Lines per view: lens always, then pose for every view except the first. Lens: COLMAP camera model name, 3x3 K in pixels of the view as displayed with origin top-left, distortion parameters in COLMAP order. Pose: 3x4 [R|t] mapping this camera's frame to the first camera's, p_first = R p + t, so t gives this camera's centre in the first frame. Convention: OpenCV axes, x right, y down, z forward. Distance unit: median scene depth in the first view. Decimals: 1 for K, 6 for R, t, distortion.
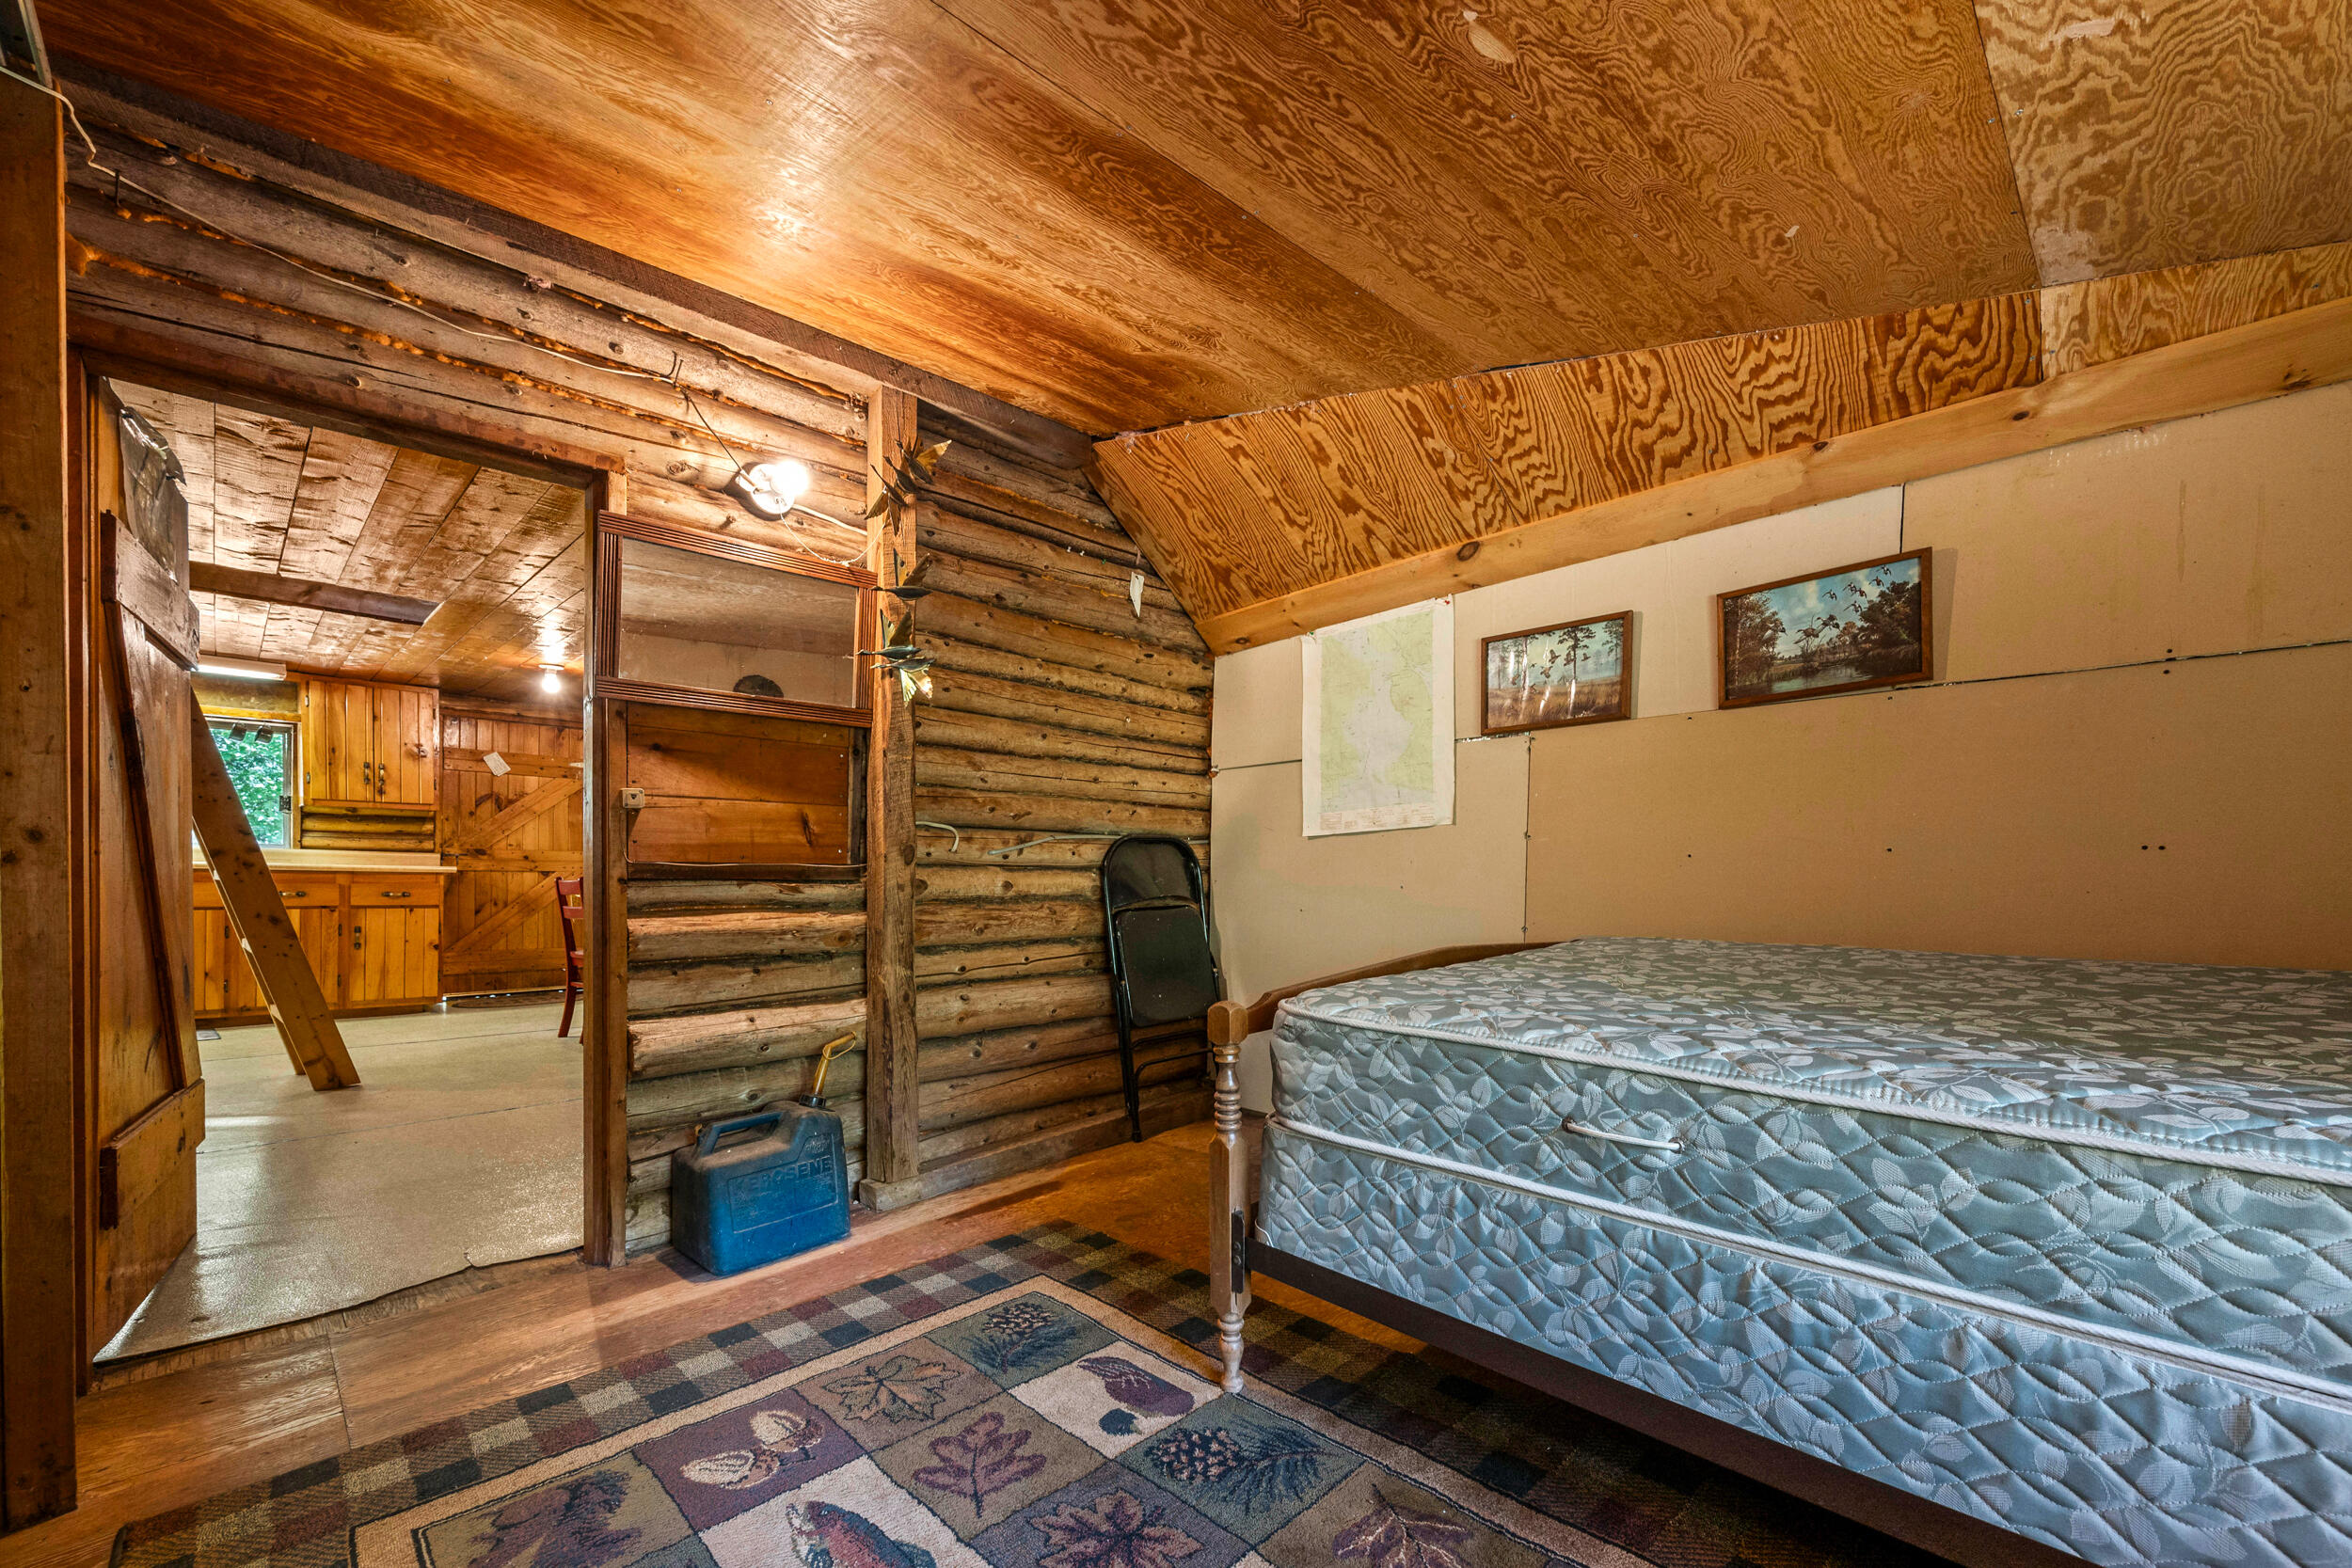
lens RADIAL K [[940.4, 0, 1177.0], [0, 940.4, 893.4], [0, 0, 1]] dist [-0.003054, 0.000441]
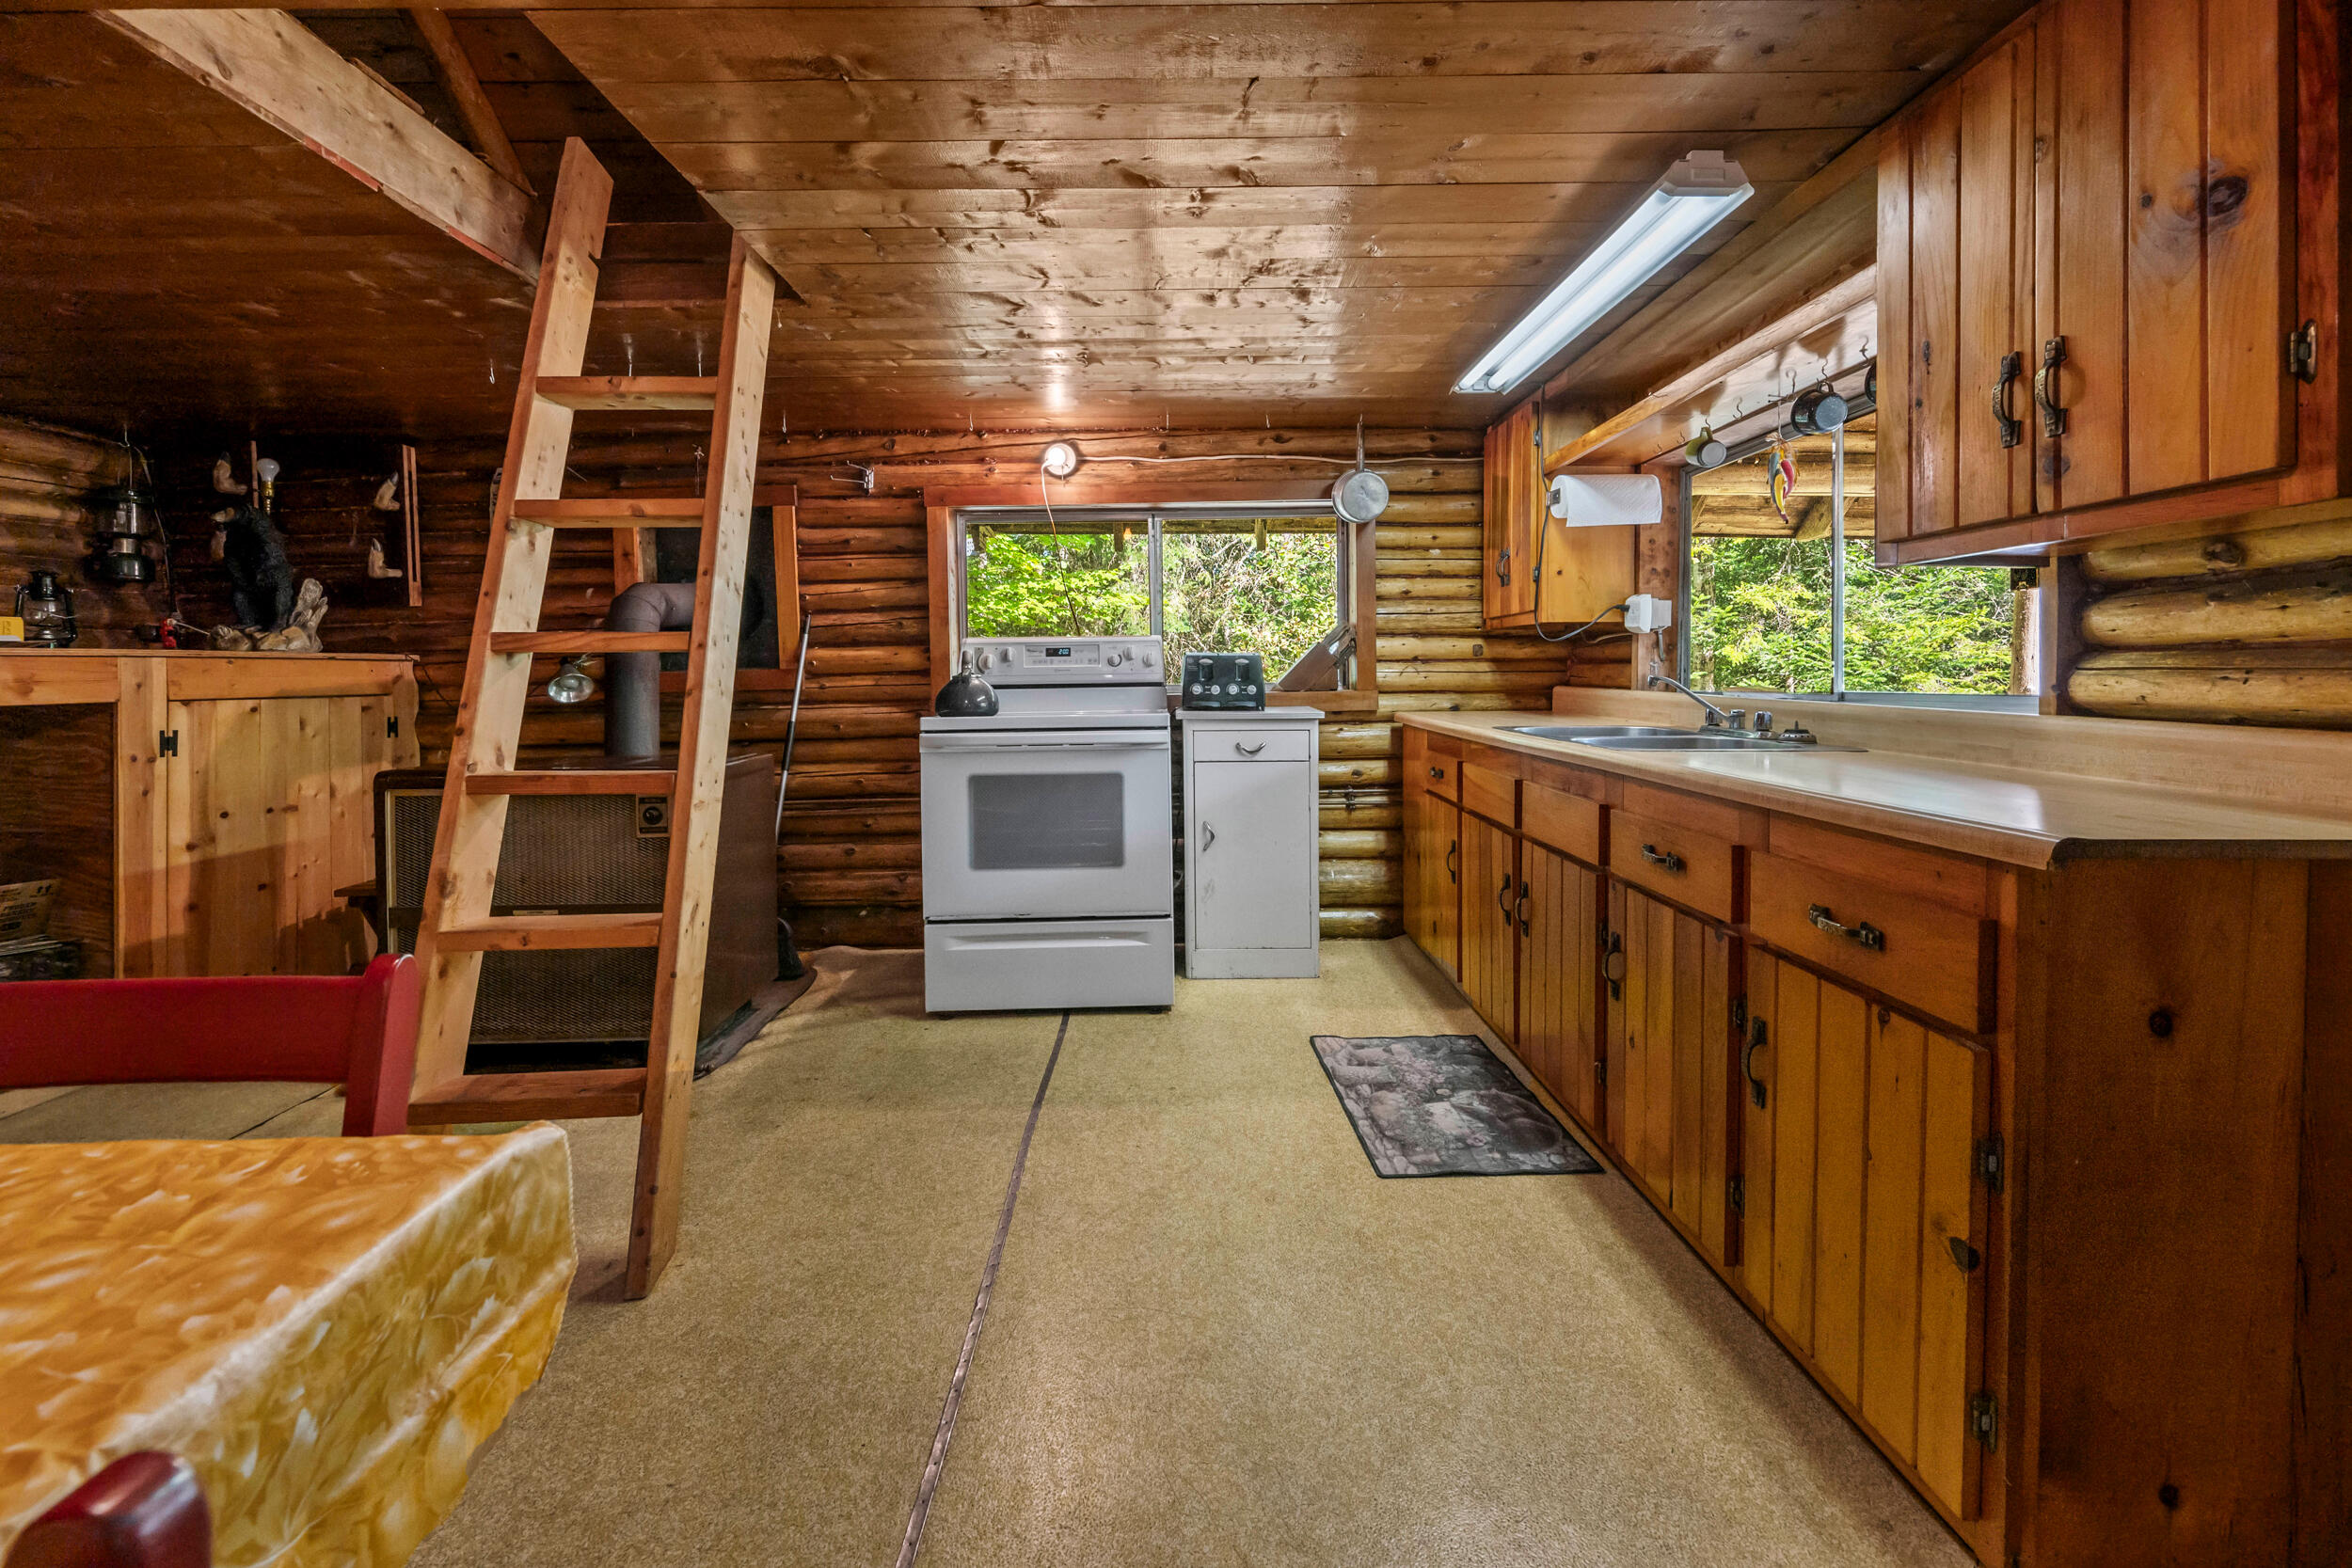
lens RADIAL K [[940.4, 0, 1208.8], [0, 940.4, 684.9], [0, 0, 1]] dist [-0.003054, 0.000441]
pose [[-0.683194, -0.003009, -0.730231, -0.541836], [-0.019417, 0.999713, 0.014047, -0.054900], [0.729979, 0.023775, -0.683056, 0.999871]]
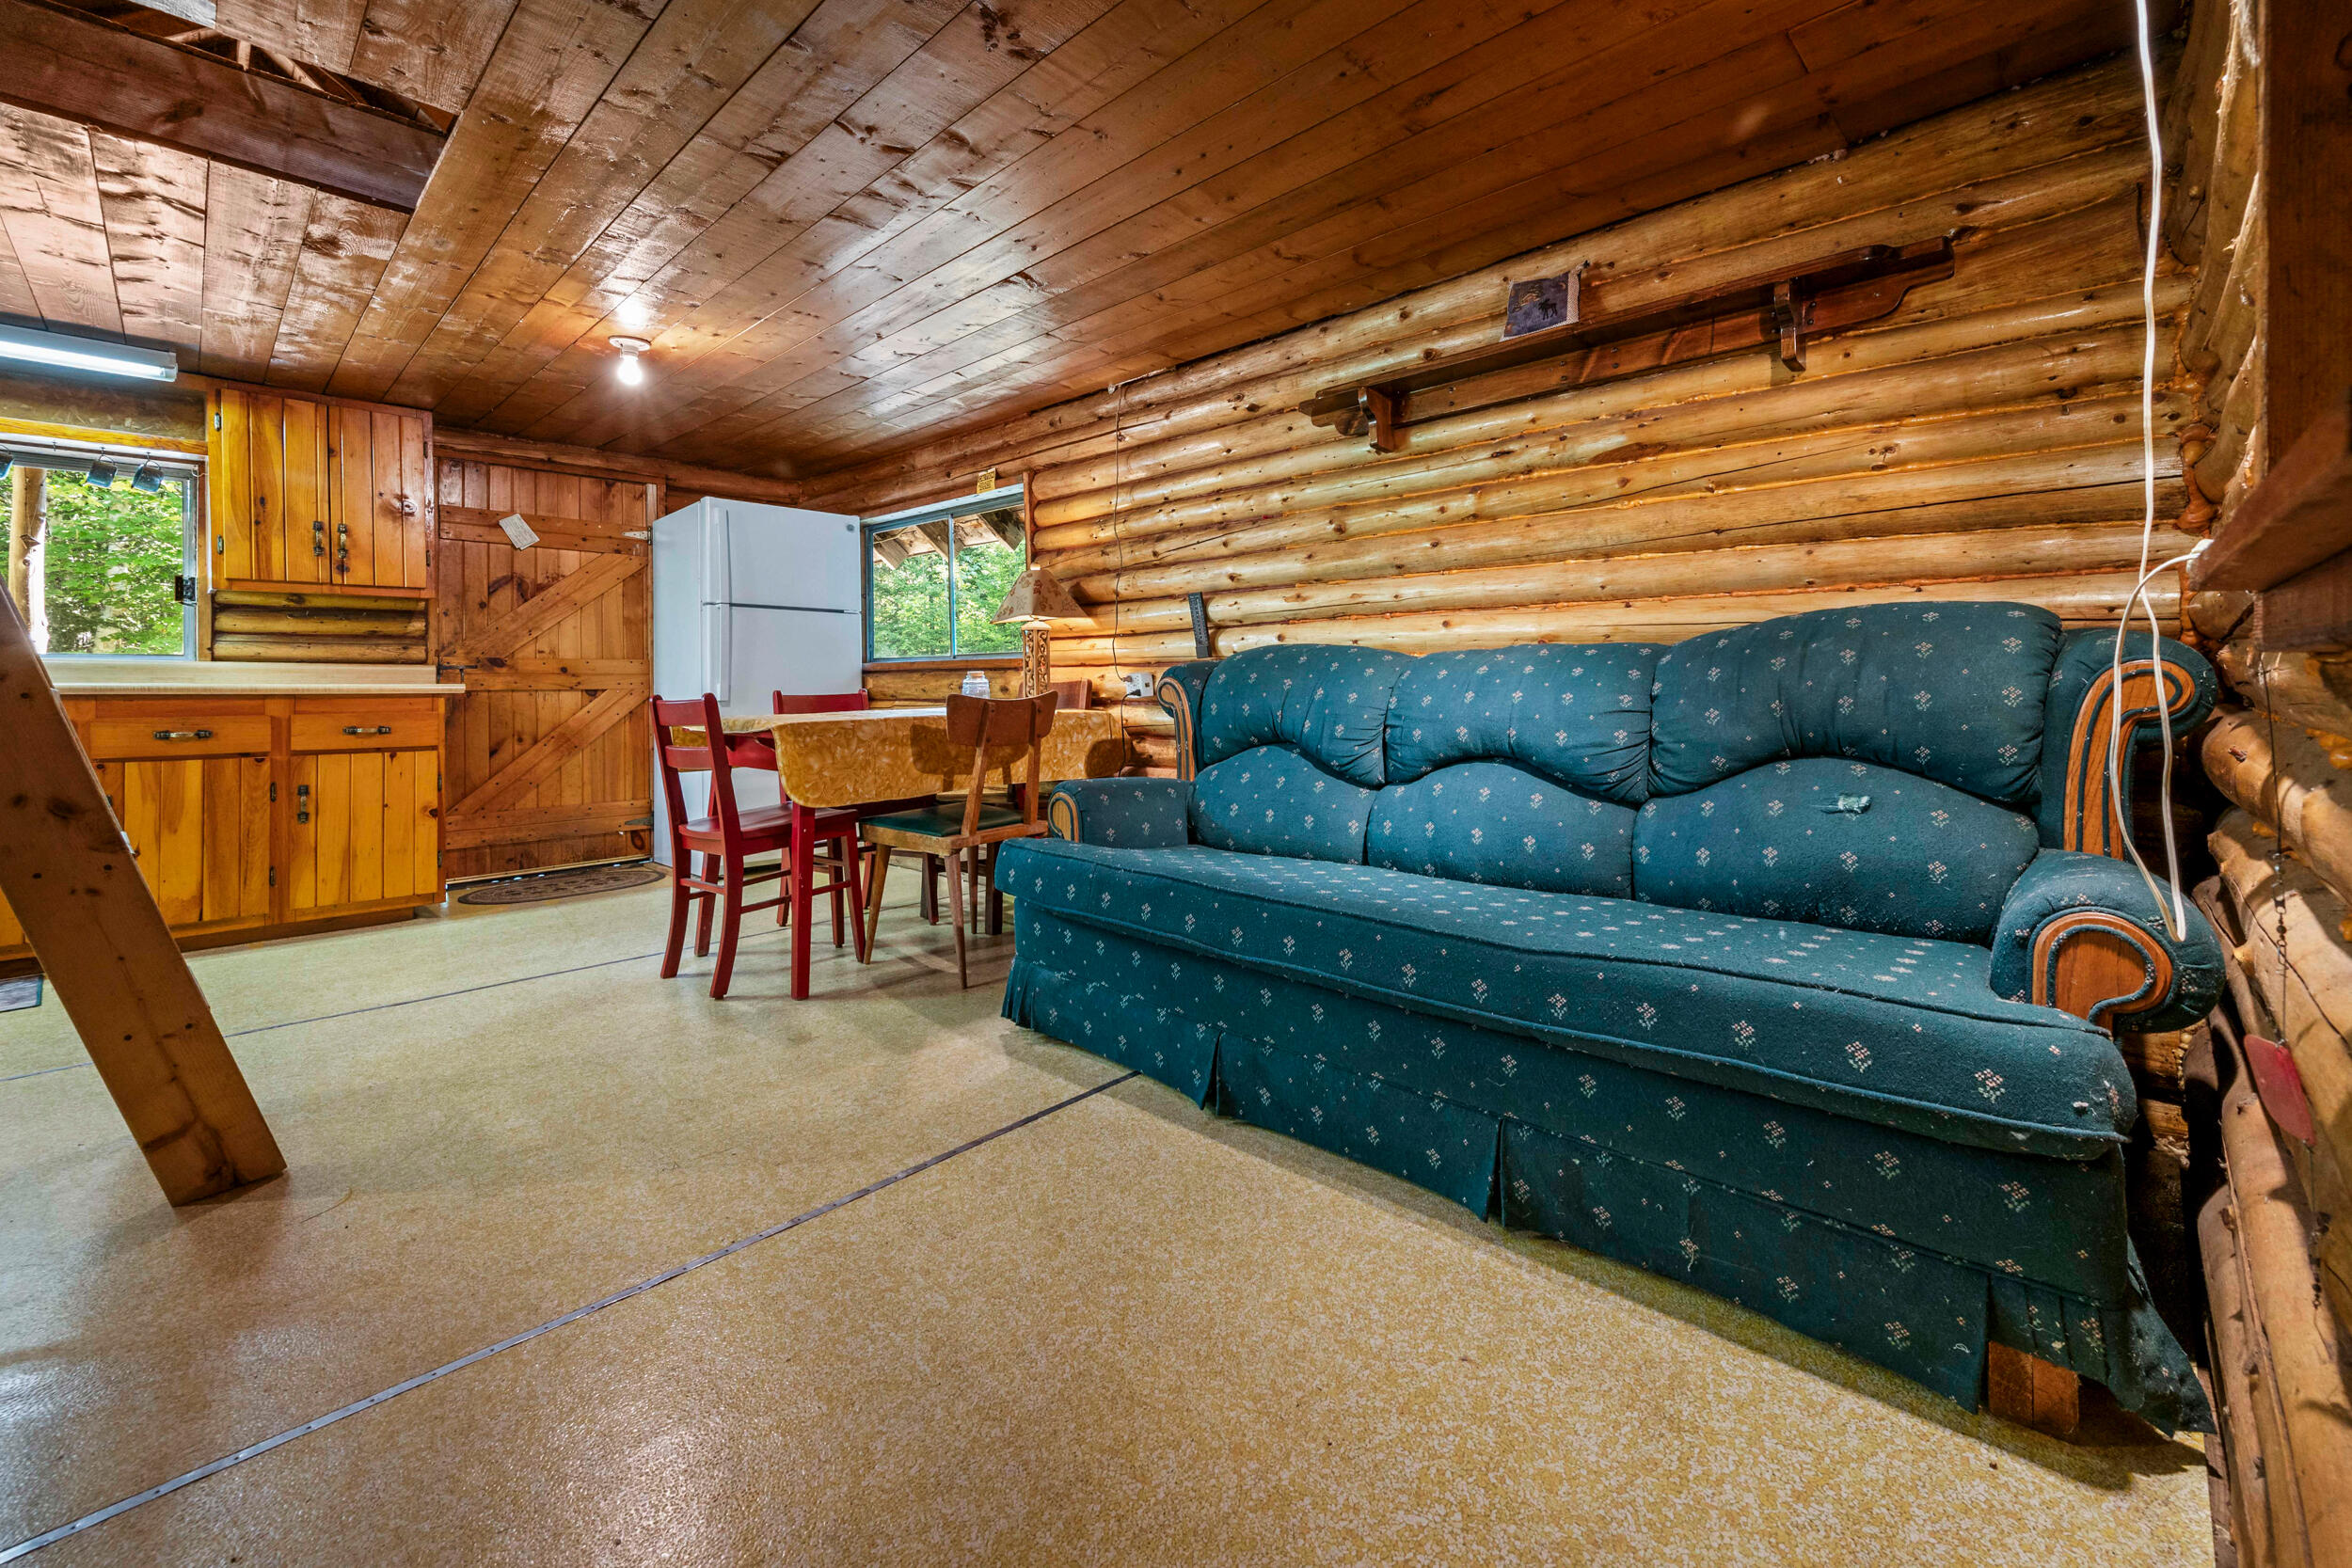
lens RADIAL K [[940.4, 0, 1200.0], [0, 940.4, 686.3], [0, 0, 1]] dist [-0.003054, 0.000441]
pose [[0.999276, -0.023184, 0.030179, -0.288503], [0.023693, 0.999581, -0.016618, -0.004532], [-0.029781, 0.017321, 0.999406, 0.349219]]
